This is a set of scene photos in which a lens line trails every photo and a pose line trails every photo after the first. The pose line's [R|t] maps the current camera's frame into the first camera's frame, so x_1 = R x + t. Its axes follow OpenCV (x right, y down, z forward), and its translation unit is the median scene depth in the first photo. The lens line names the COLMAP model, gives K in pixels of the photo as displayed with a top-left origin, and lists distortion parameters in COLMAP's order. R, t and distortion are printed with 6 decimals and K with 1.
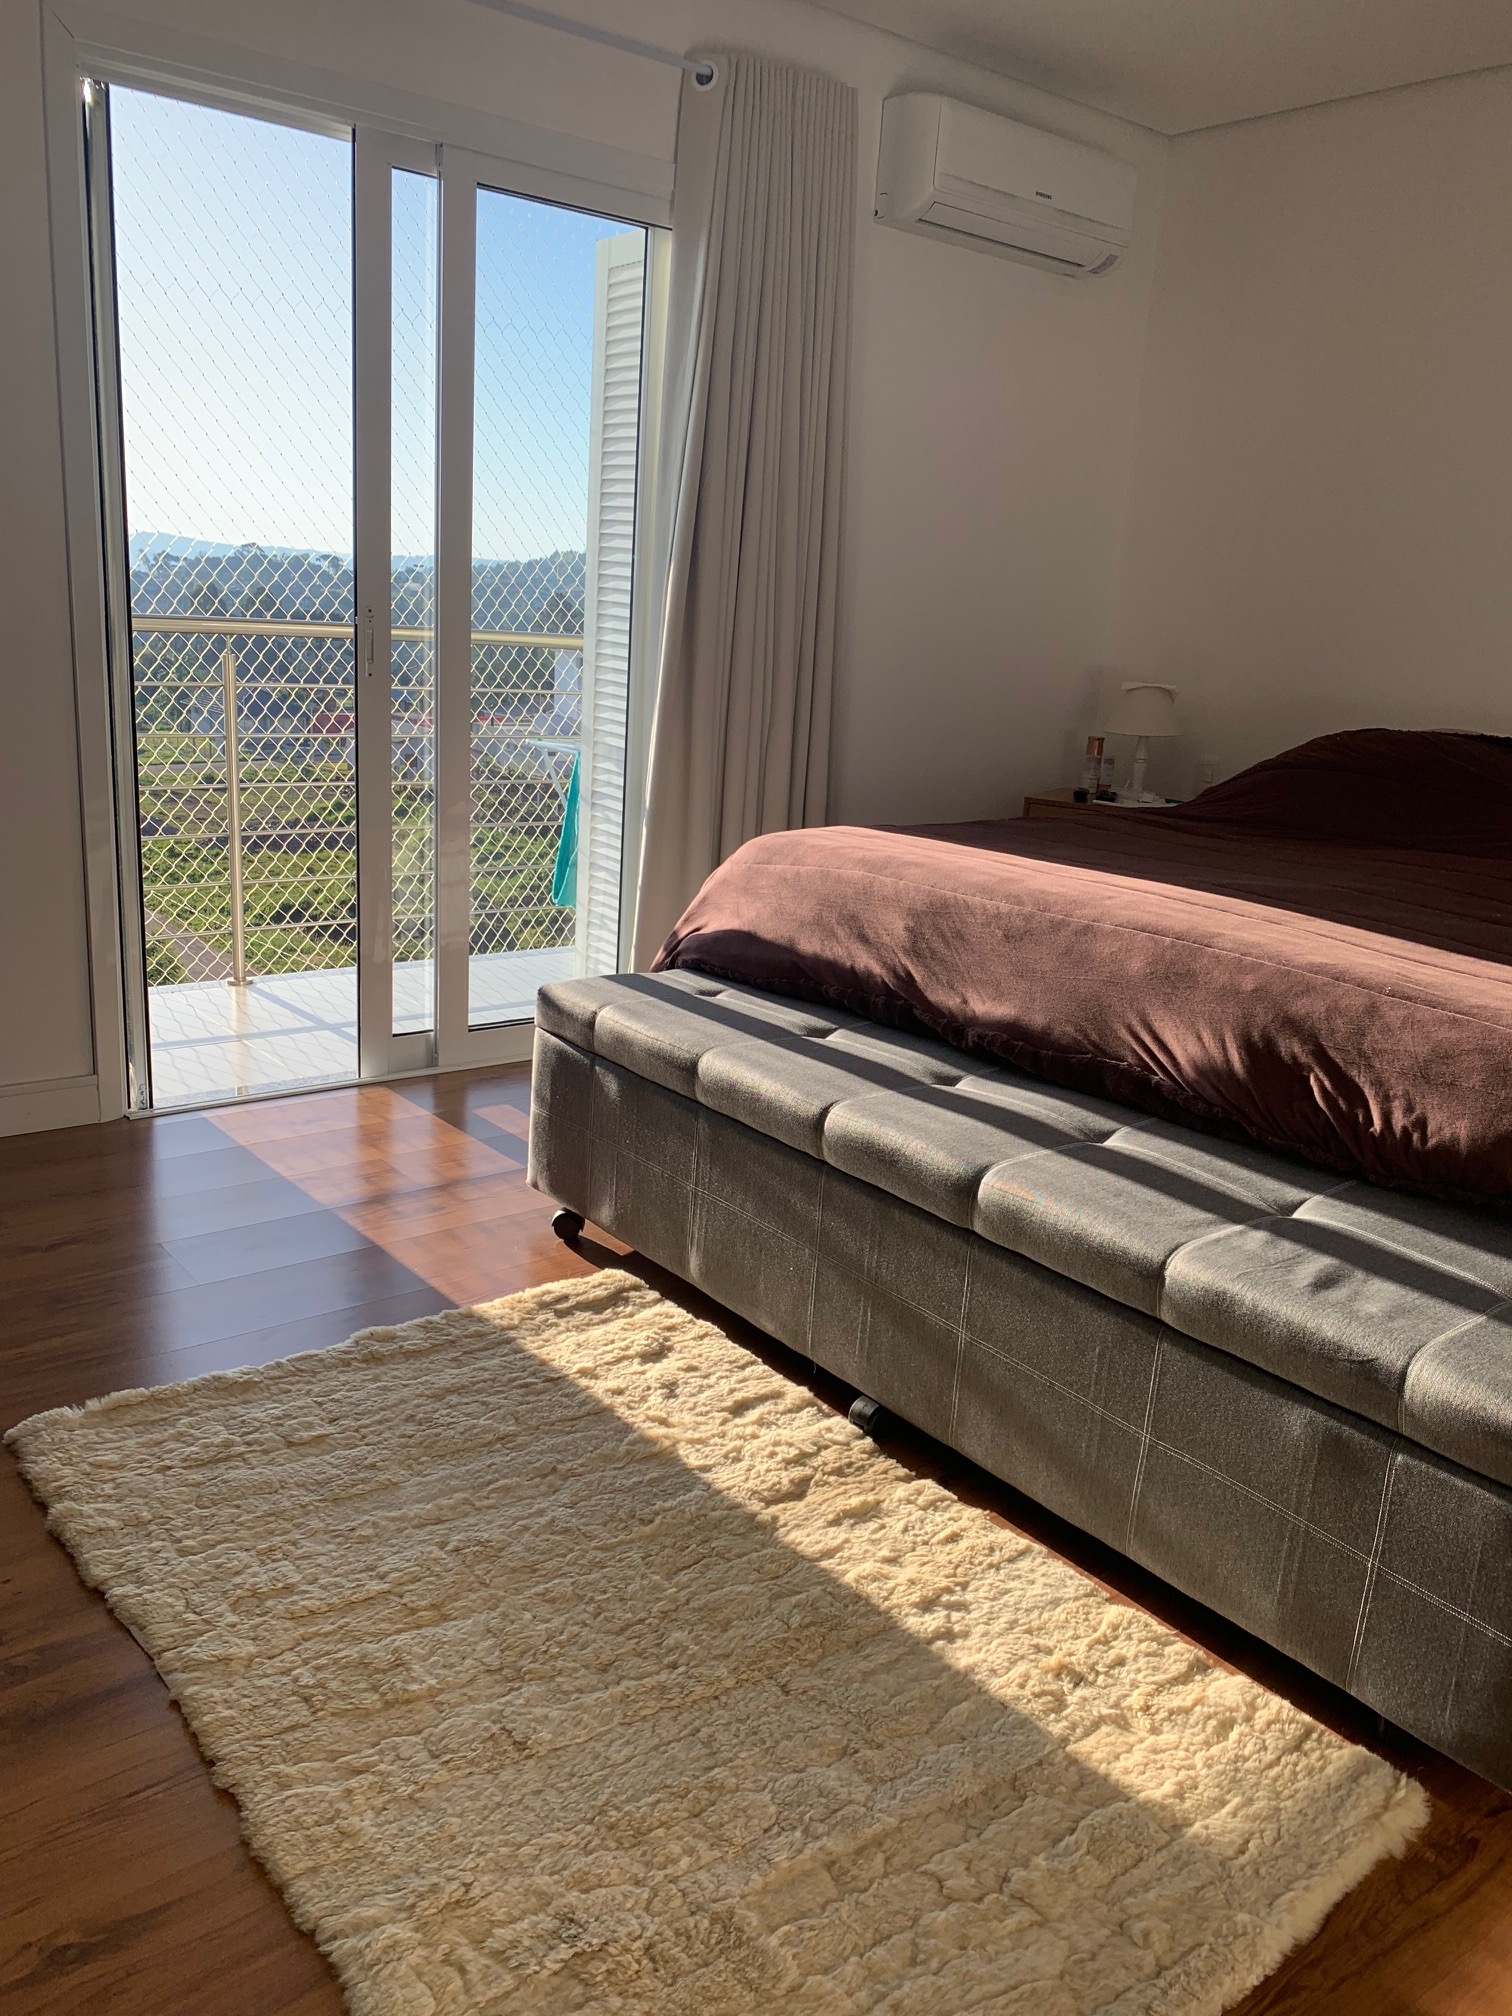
lens RADIAL K [[1548.5, 0, 756.0], [0, 1548.5, 1022.1], [0, 0, 1]] dist [0.037845, -0.054057]
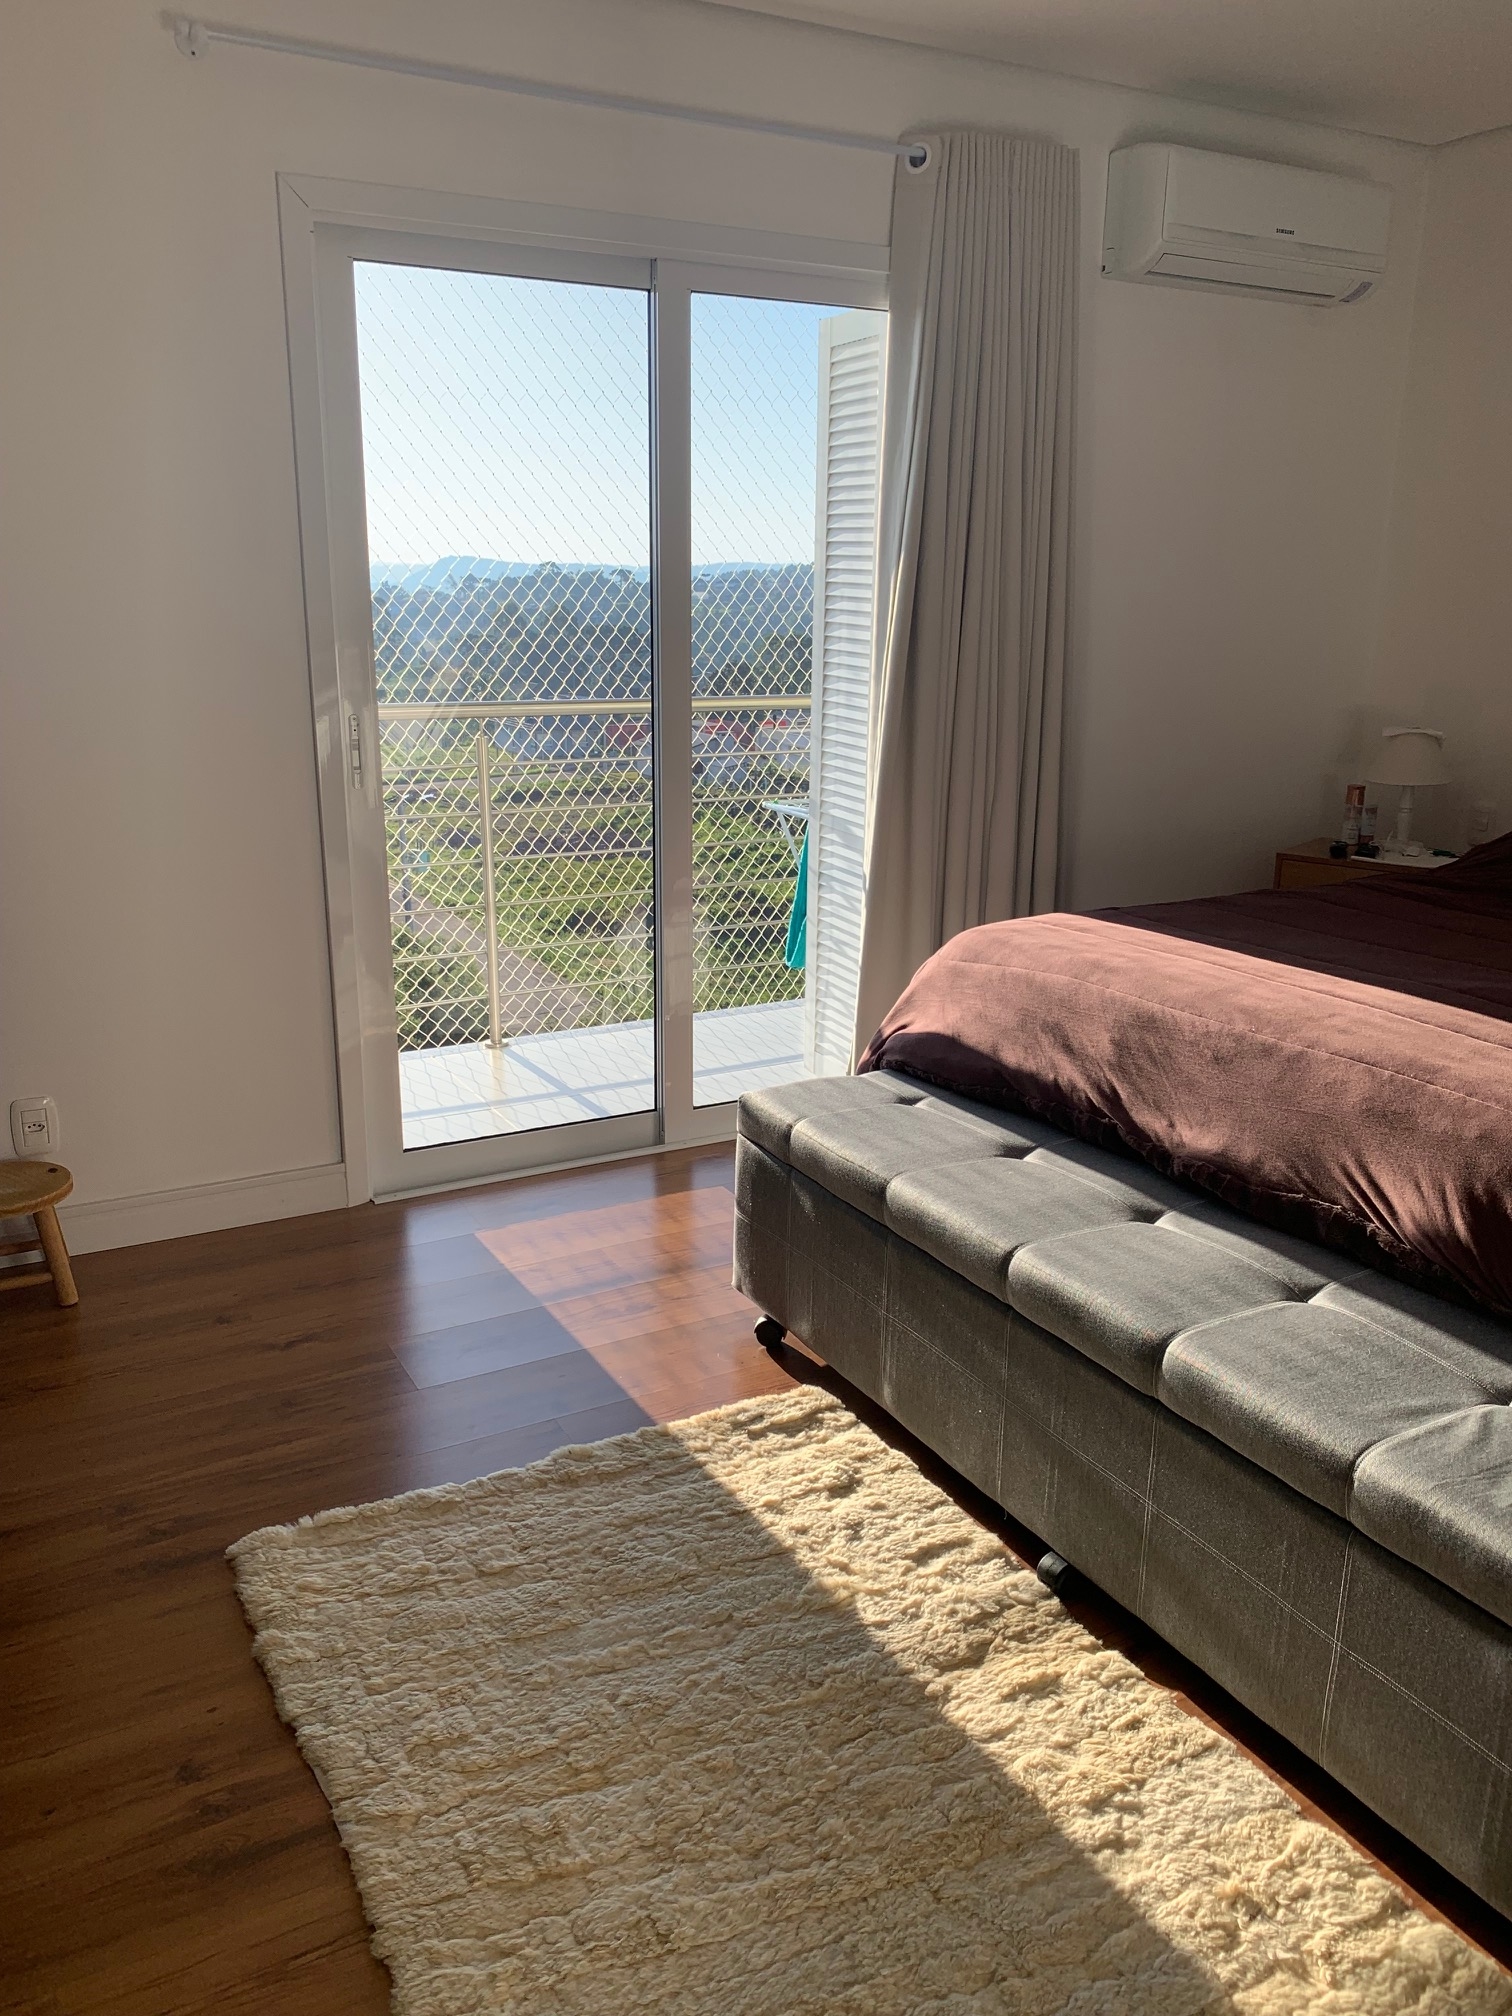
lens RADIAL K [[1548.5, 0, 745.0], [0, 1548.5, 1008.7], [0, 0, 1]] dist [0.037845, -0.054057]
pose [[0.982173, -0.007233, -0.187841, 0.063572], [0.005607, 0.999942, -0.009183, -0.085195], [0.187897, 0.007966, 0.982156, 0.011609]]
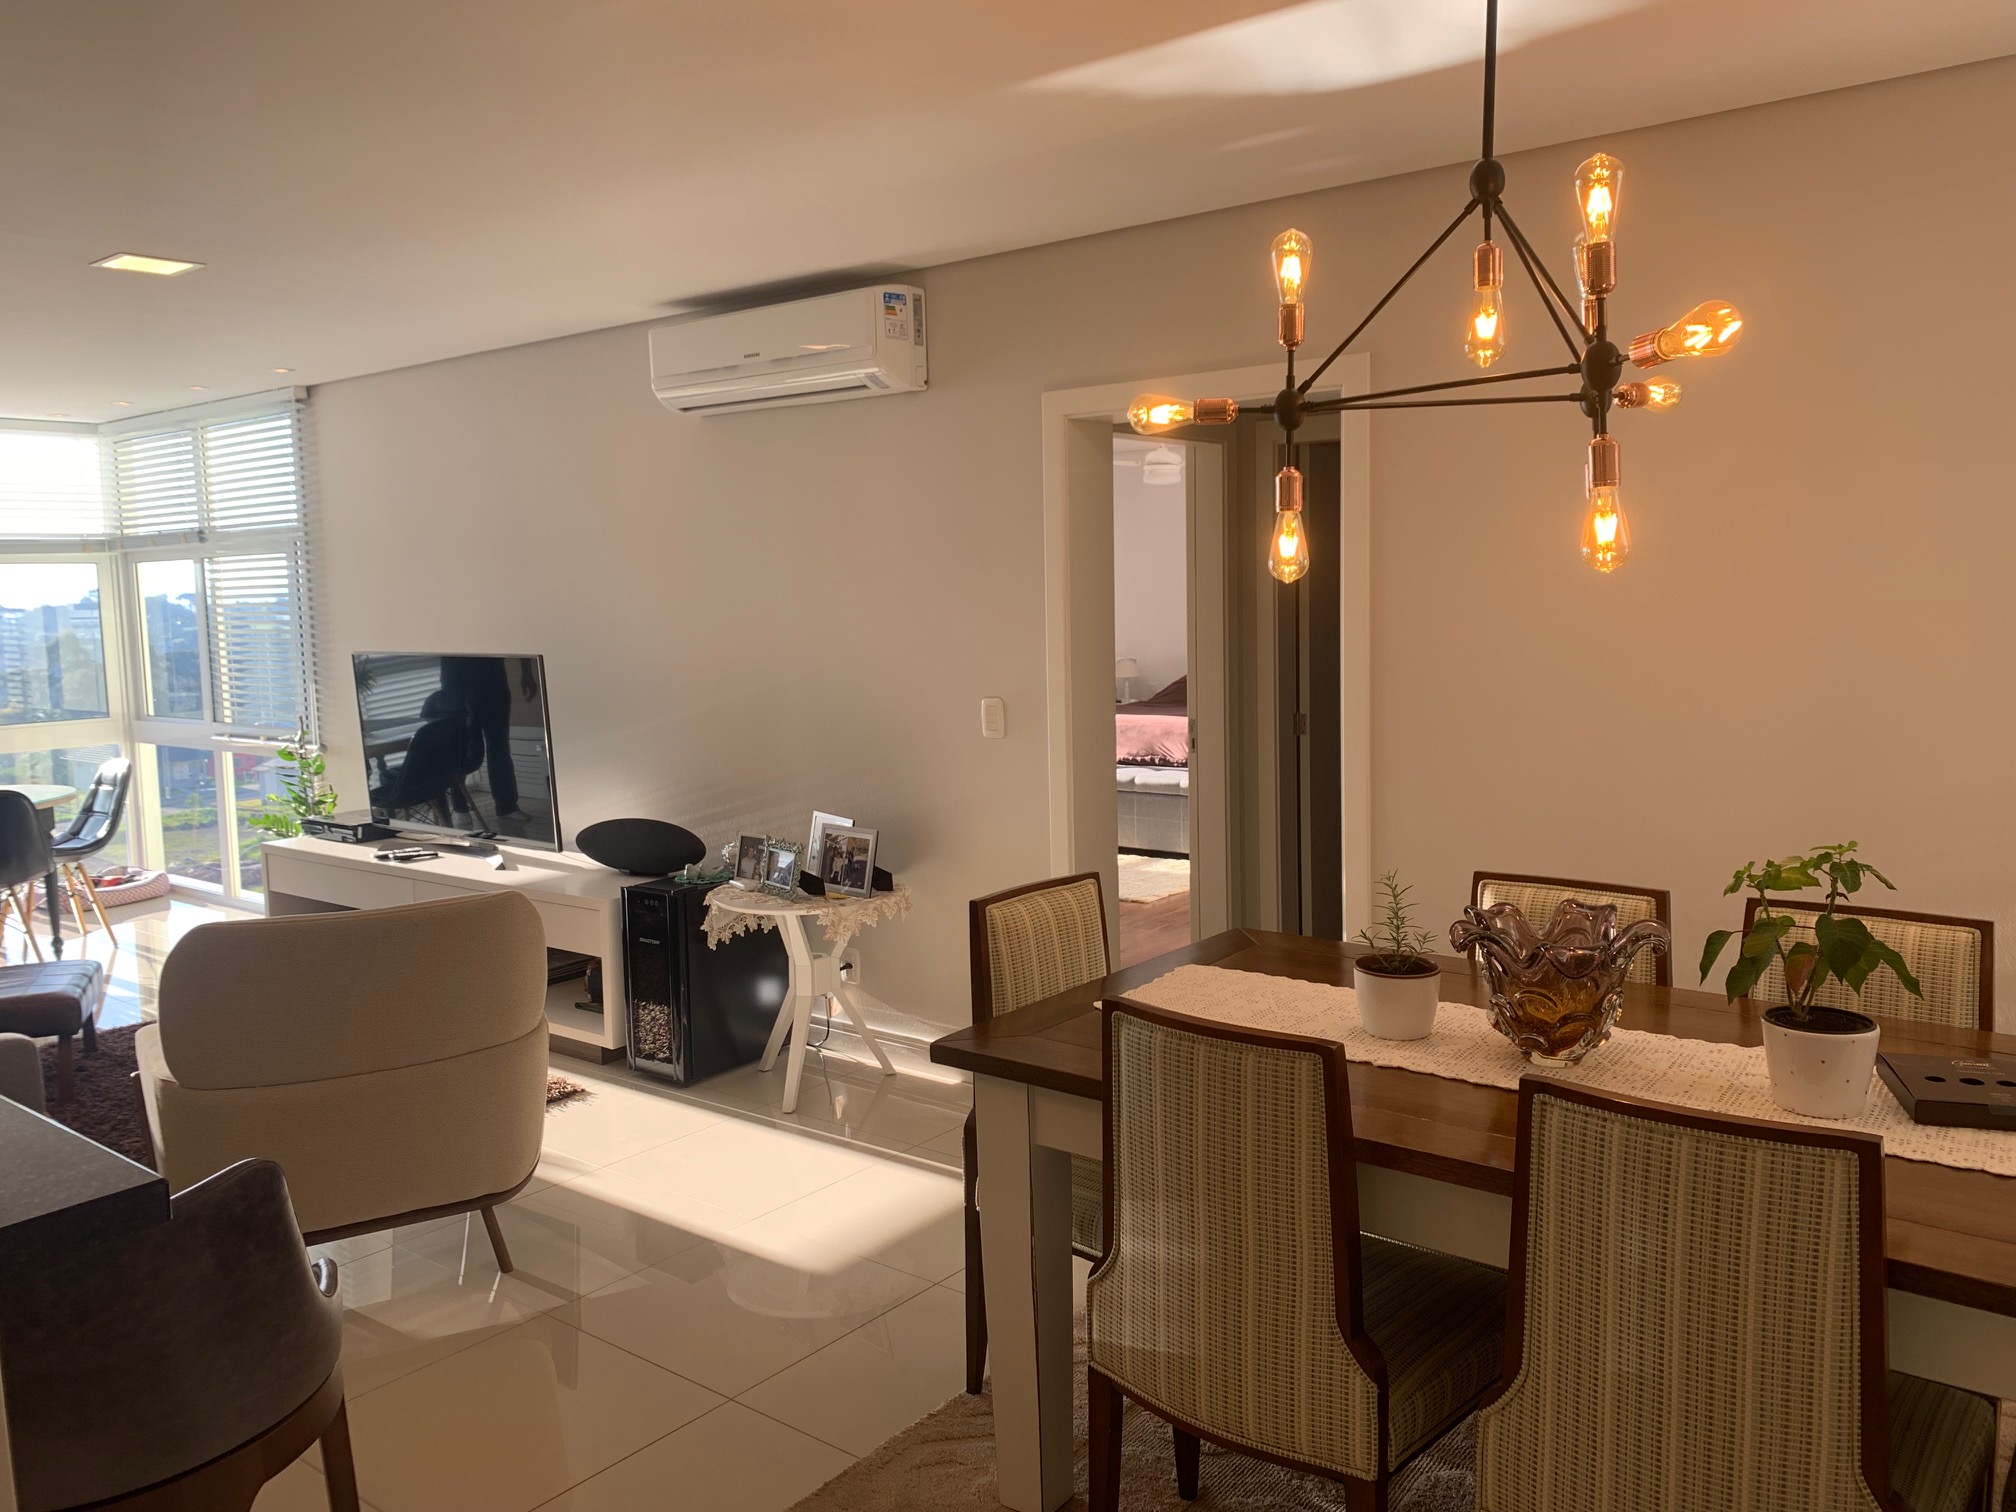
lens RADIAL K [[1548.5, 0, 1007.8], [0, 1548.5, 734.9], [0, 0, 1]] dist [0.037845, -0.054057]
pose [[0.971480, -0.101045, 0.214514, -0.952866], [0.134805, 0.979595, -0.149065, 0.496859], [-0.195075, 0.173731, 0.965279, -2.667588]]
